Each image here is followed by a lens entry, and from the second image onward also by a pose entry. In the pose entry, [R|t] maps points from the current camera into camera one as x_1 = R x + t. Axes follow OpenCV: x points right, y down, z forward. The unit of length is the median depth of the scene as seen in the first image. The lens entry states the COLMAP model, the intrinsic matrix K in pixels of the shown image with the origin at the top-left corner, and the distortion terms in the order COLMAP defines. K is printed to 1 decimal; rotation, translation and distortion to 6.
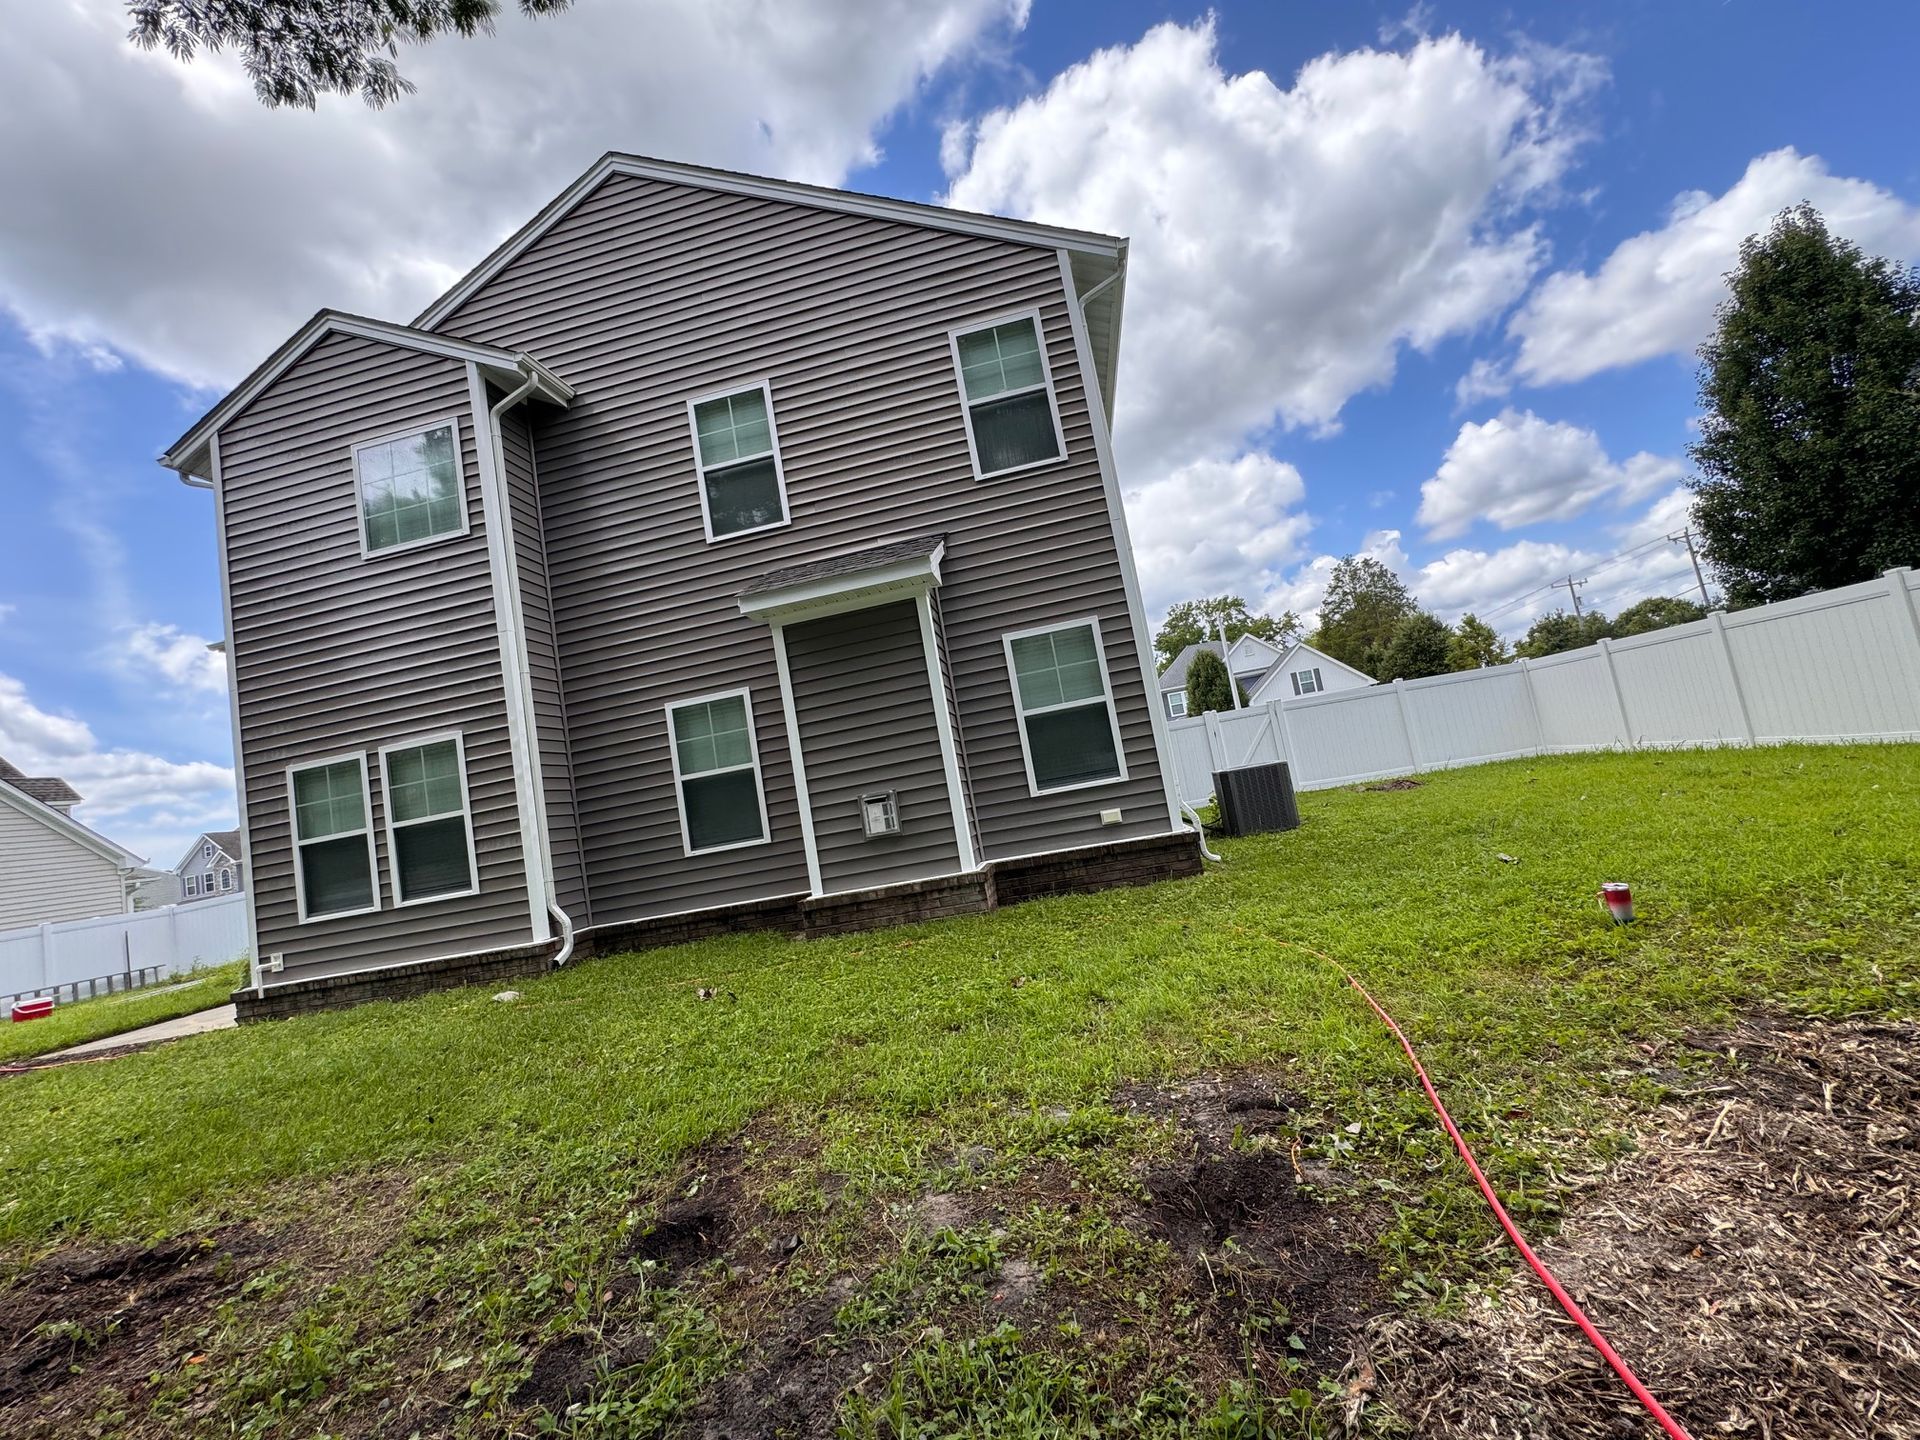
lens RADIAL K [[764.2, 0, 960.0], [0, 764.2, 720.0], [0, 0, 1]] dist [-0.009799, 0.000668]
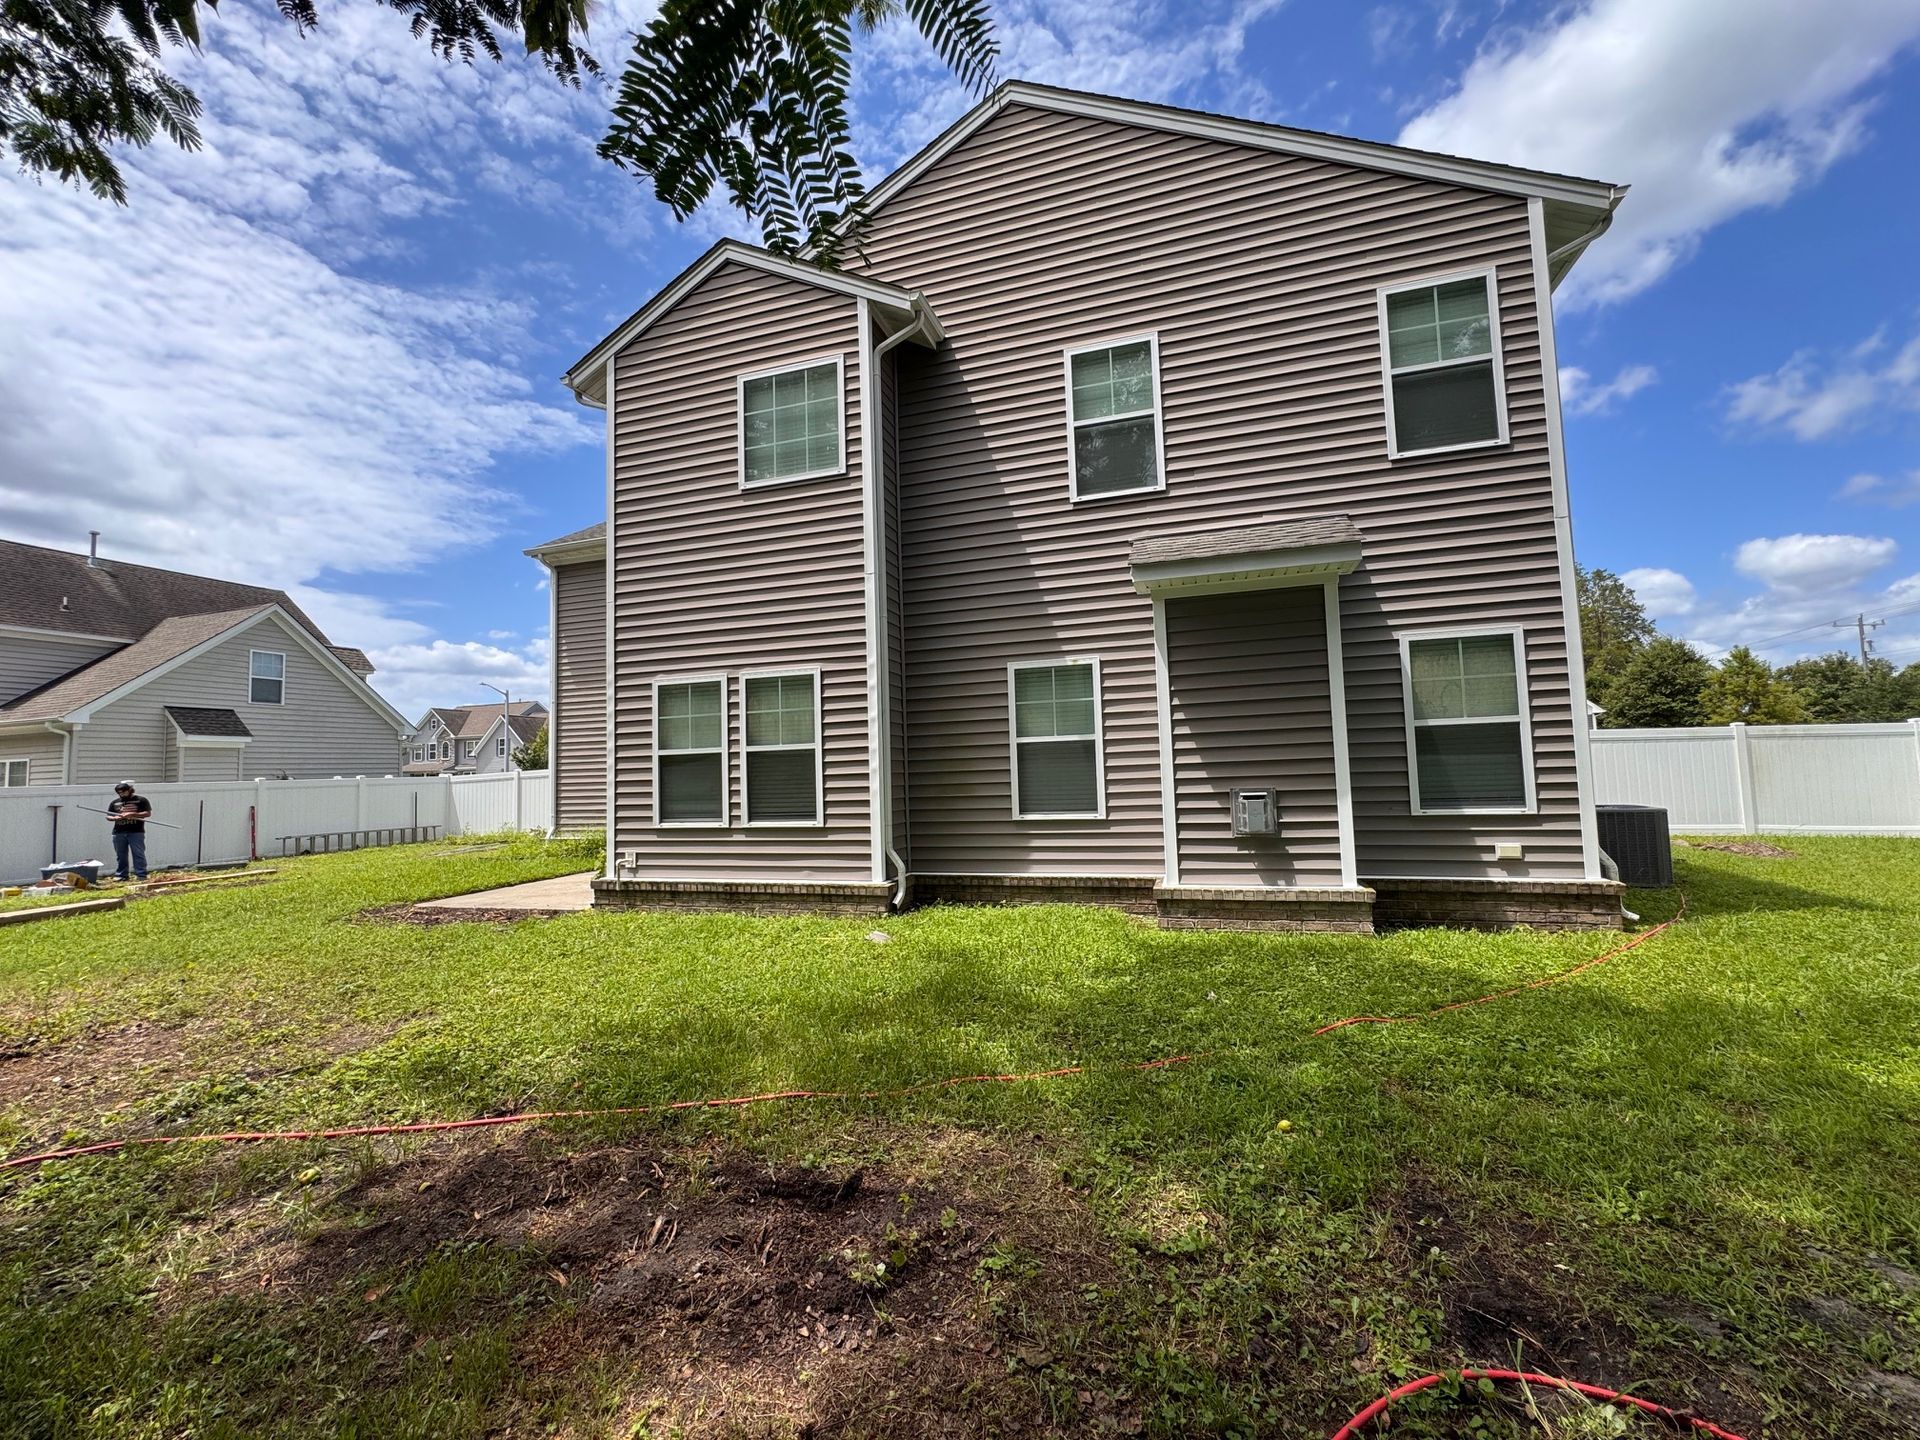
lens RADIAL K [[764.2, 0, 960.0], [0, 764.2, 720.0], [0, 0, 1]] dist [-0.009799, 0.000668]
pose [[0.977912, 0.131555, -0.162425, -0.286050], [-0.123308, 0.990559, 0.059897, 0.000460], [0.168771, -0.038545, 0.984901, 0.016451]]
